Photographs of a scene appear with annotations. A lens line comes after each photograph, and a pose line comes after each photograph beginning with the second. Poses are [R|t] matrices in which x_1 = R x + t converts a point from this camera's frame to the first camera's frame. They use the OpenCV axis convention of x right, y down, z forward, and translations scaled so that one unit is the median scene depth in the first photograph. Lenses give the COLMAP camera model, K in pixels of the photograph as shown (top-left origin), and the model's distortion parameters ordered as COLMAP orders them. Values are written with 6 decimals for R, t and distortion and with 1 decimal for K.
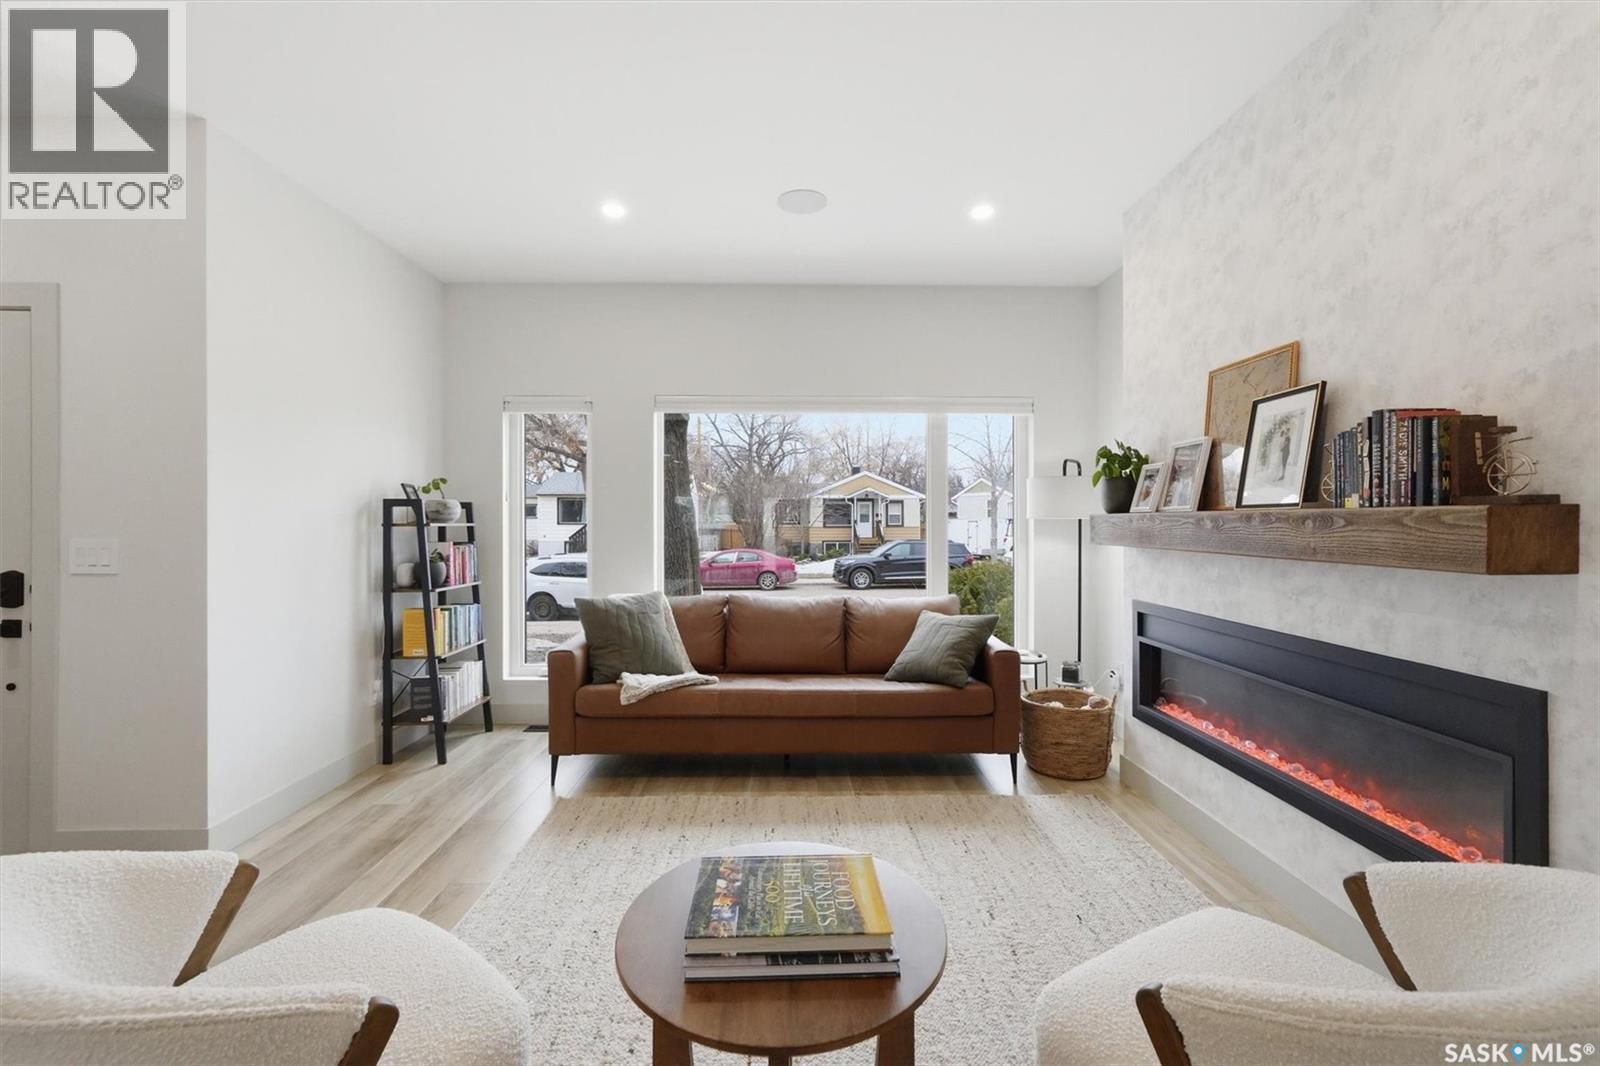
lens RADIAL K [[681.1, 0, 800.6], [0, 681.1, 521.4], [0, 0, 1]] dist [0.003561, 0.000175]
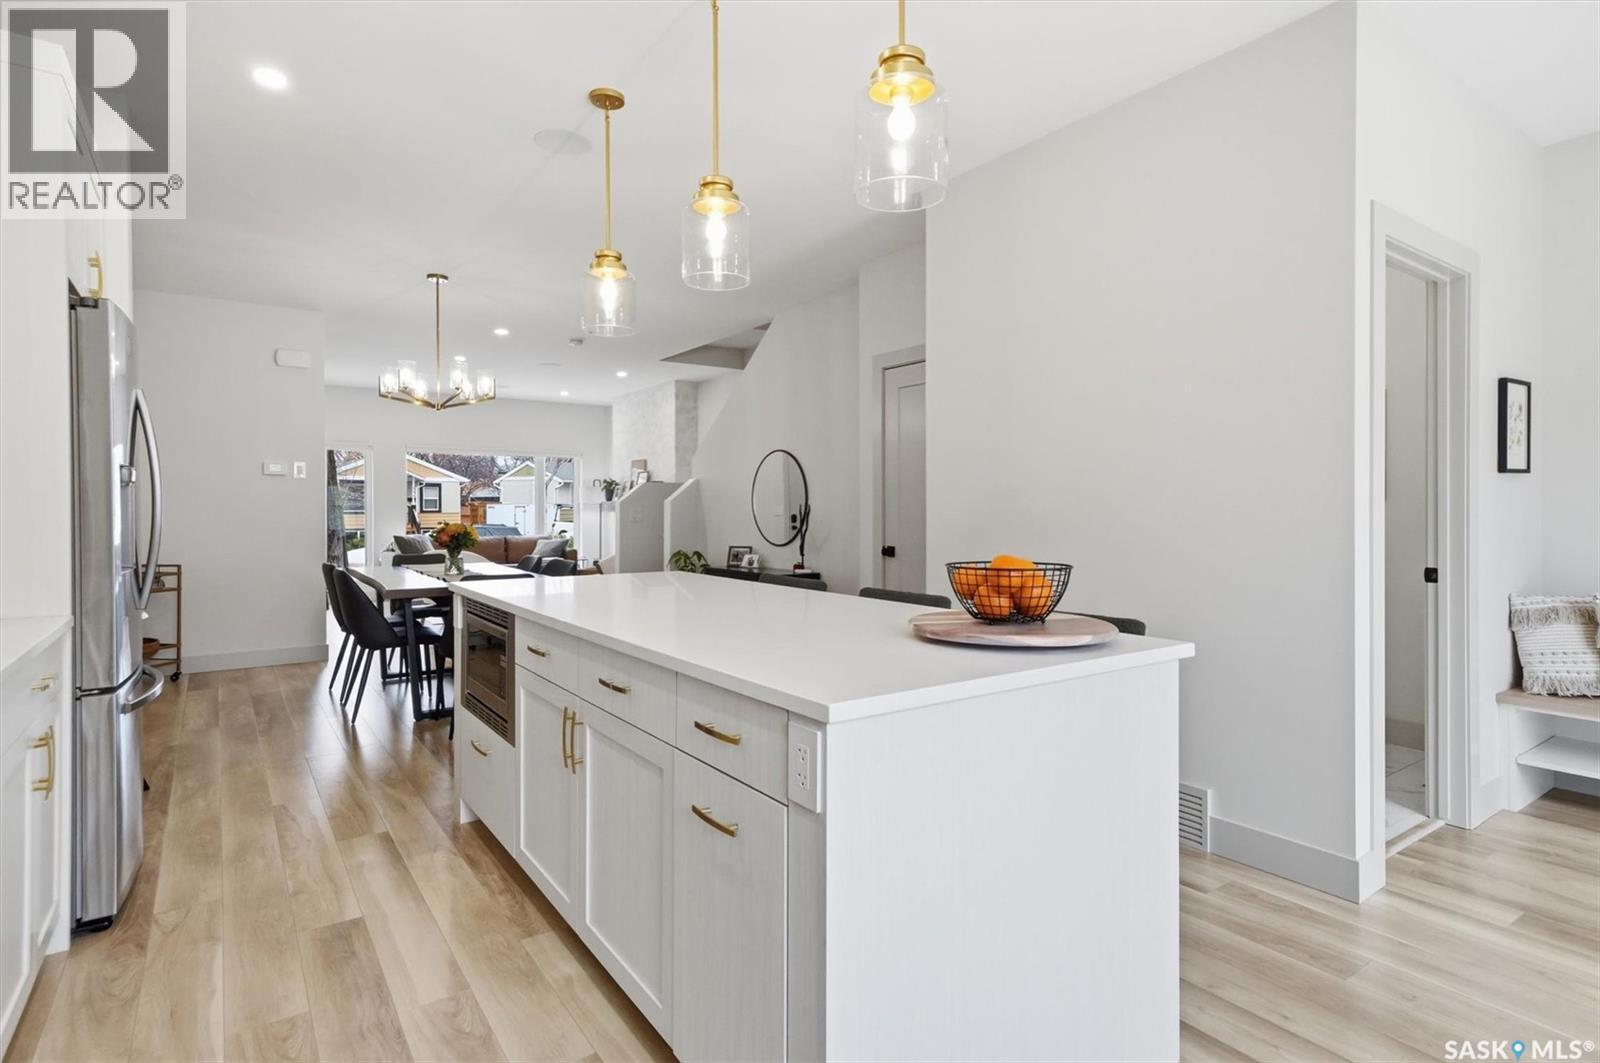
lens RADIAL K [[845.8, 0, 831.0], [0, 845.8, 506.4], [0, 0, 1]] dist [0.014404, 0.002317]
pose [[0.815845, -0.000102, 0.578271, -0.777463], [0.000963, 0.999999, -0.001182, 0.014780], [-0.578270, 0.001521, 0.815844, -2.261779]]
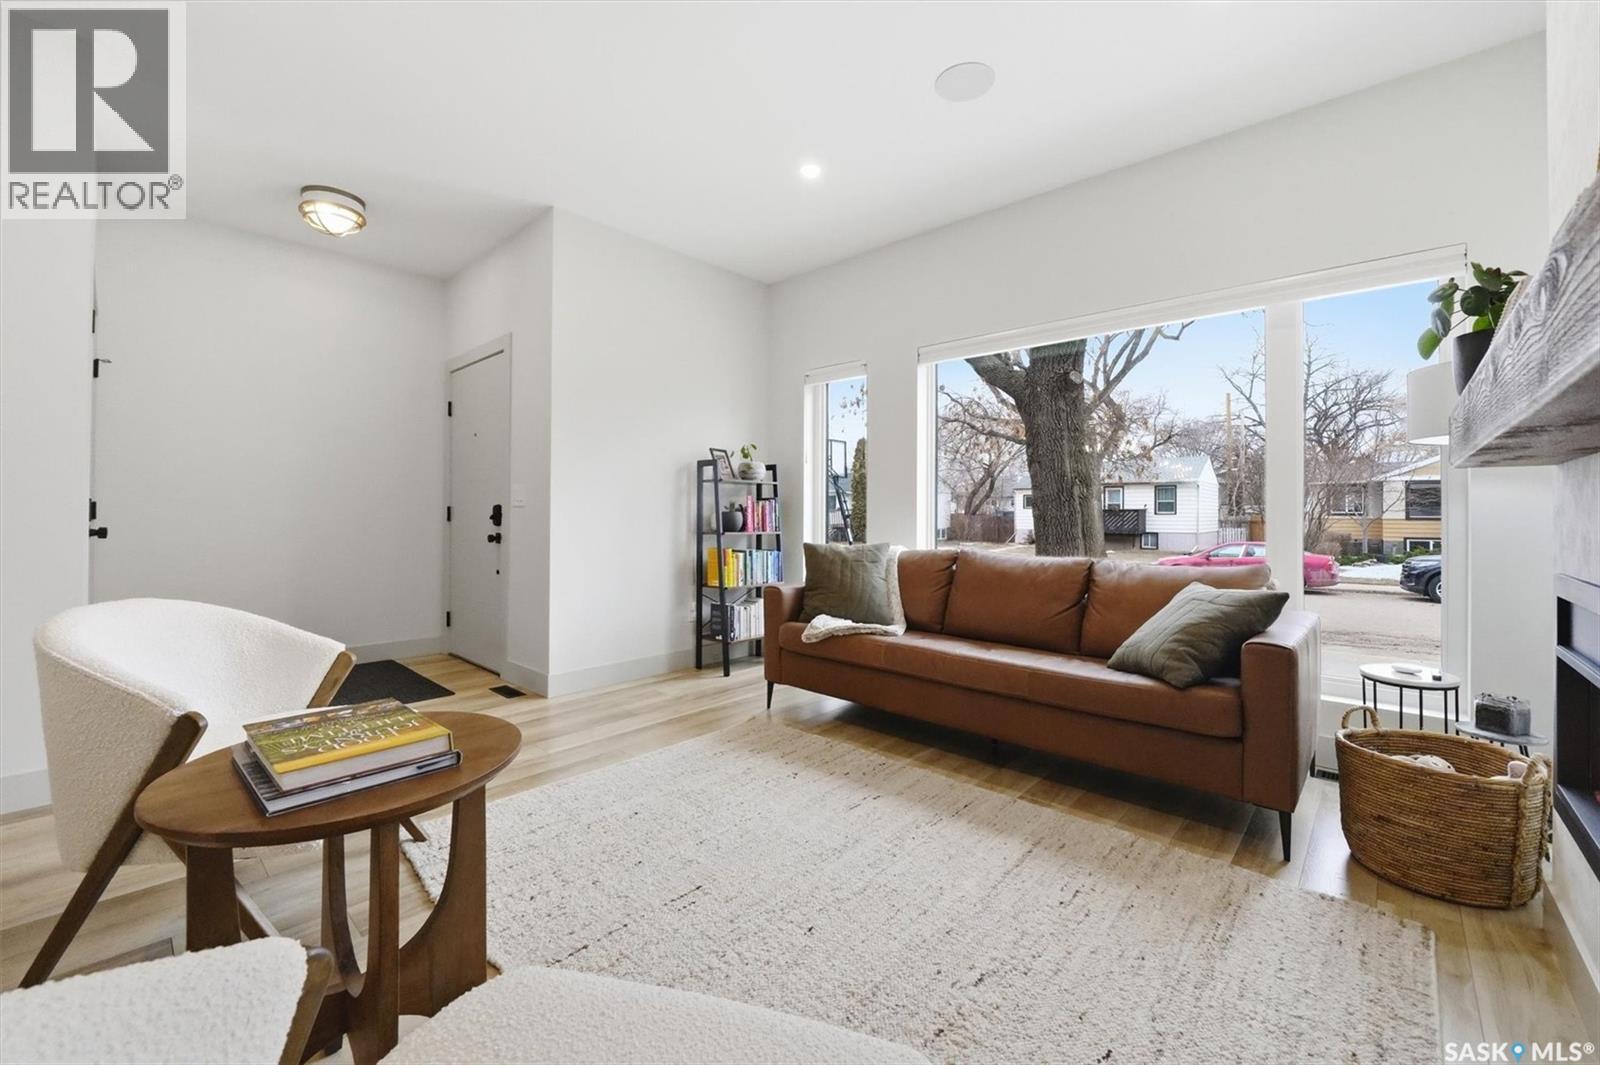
lens RADIAL K [[653.2, 0, 783.1], [0, 653.2, 507.9], [0, 0, 1]] dist [-0.014356, 0.002682]
pose [[0.720026, -0.000560, -0.693946, 0.354503], [-0.006655, 0.999948, -0.007712, 0.063965], [0.693915, 0.010171, 0.719985, 0.230725]]
